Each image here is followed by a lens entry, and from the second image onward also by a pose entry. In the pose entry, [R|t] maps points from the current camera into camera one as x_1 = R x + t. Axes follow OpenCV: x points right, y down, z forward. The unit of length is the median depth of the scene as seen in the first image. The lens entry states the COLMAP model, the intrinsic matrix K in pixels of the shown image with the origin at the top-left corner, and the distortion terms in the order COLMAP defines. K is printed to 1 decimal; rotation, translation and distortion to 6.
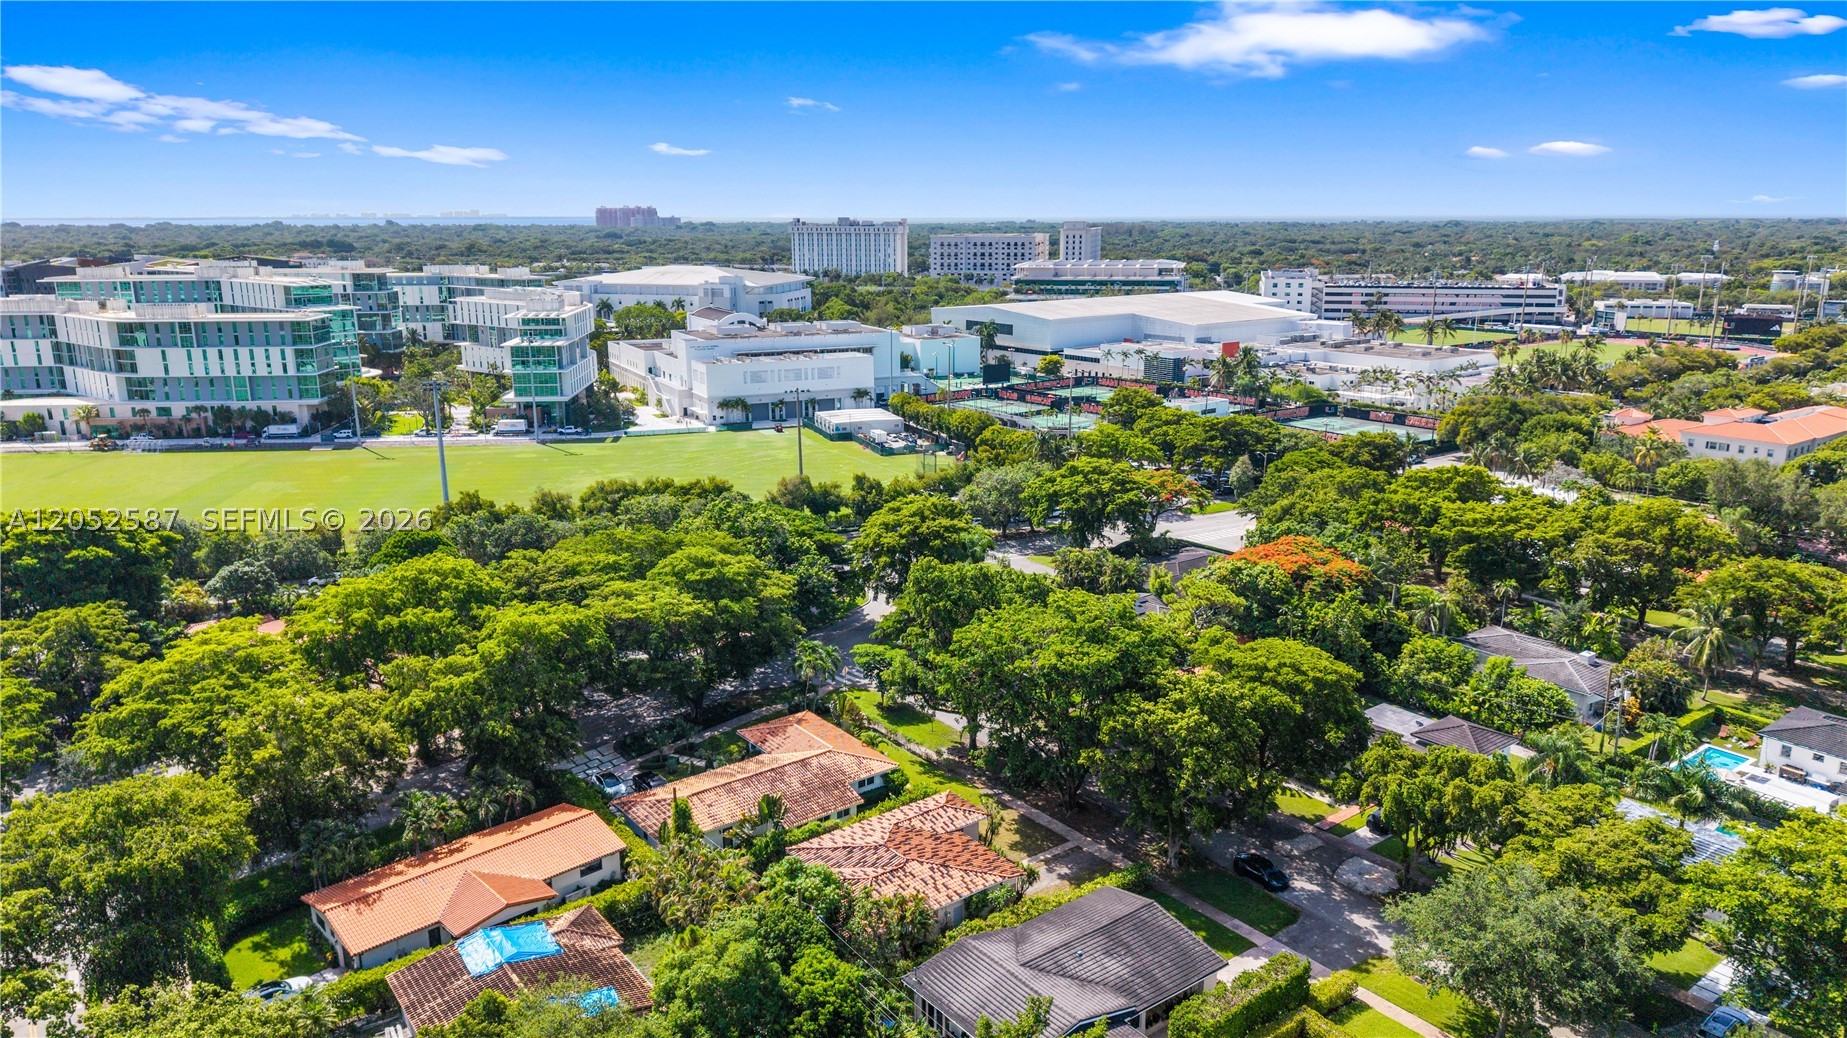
lens RADIAL K [[1242.0, 0, 923.5], [0, 1242.0, 519.0], [0, 0, 1]] dist [-0.003251, 0.004272]
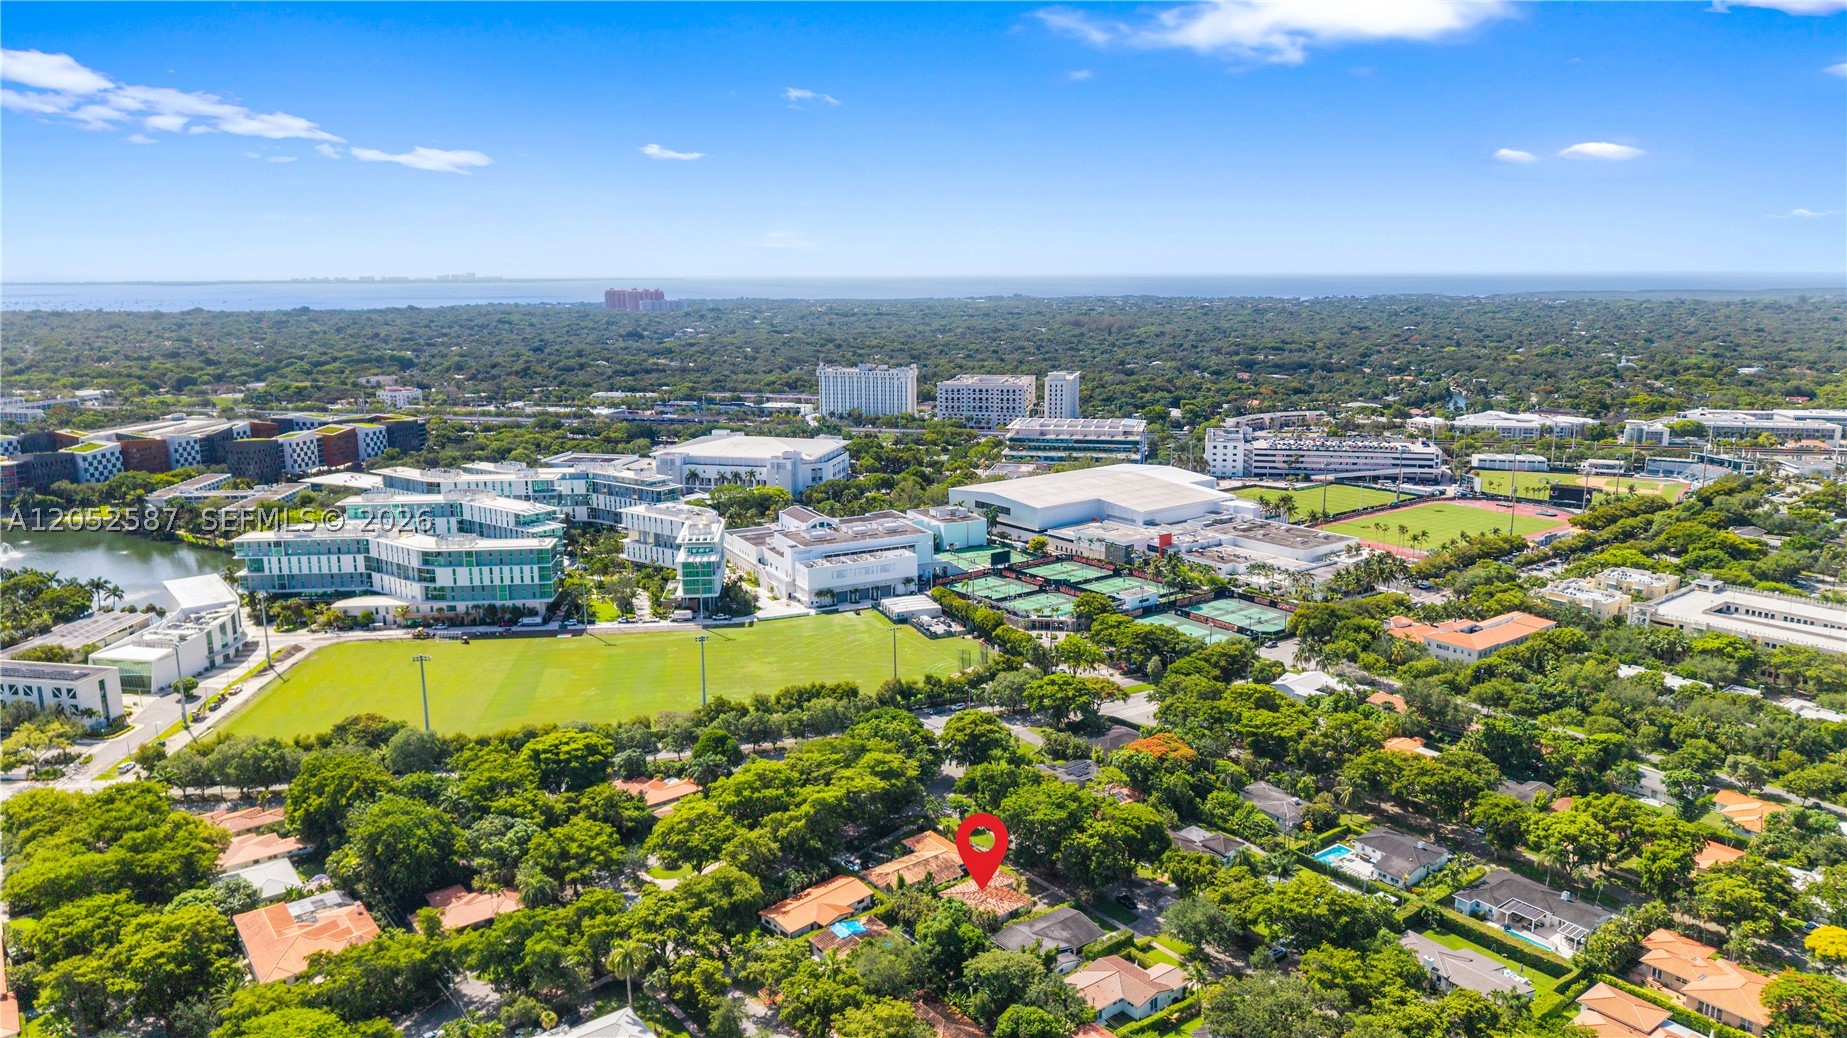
lens RADIAL K [[1260.2, 0, 923.5], [0, 1260.2, 519.0], [0, 0, 1]] dist [0.038909, -0.067785]
pose [[0.999926, -0.004385, 0.011331, -0.087969], [0.004780, 0.999374, -0.035068, -0.216342], [-0.011171, 0.035119, 0.999321, -0.851694]]
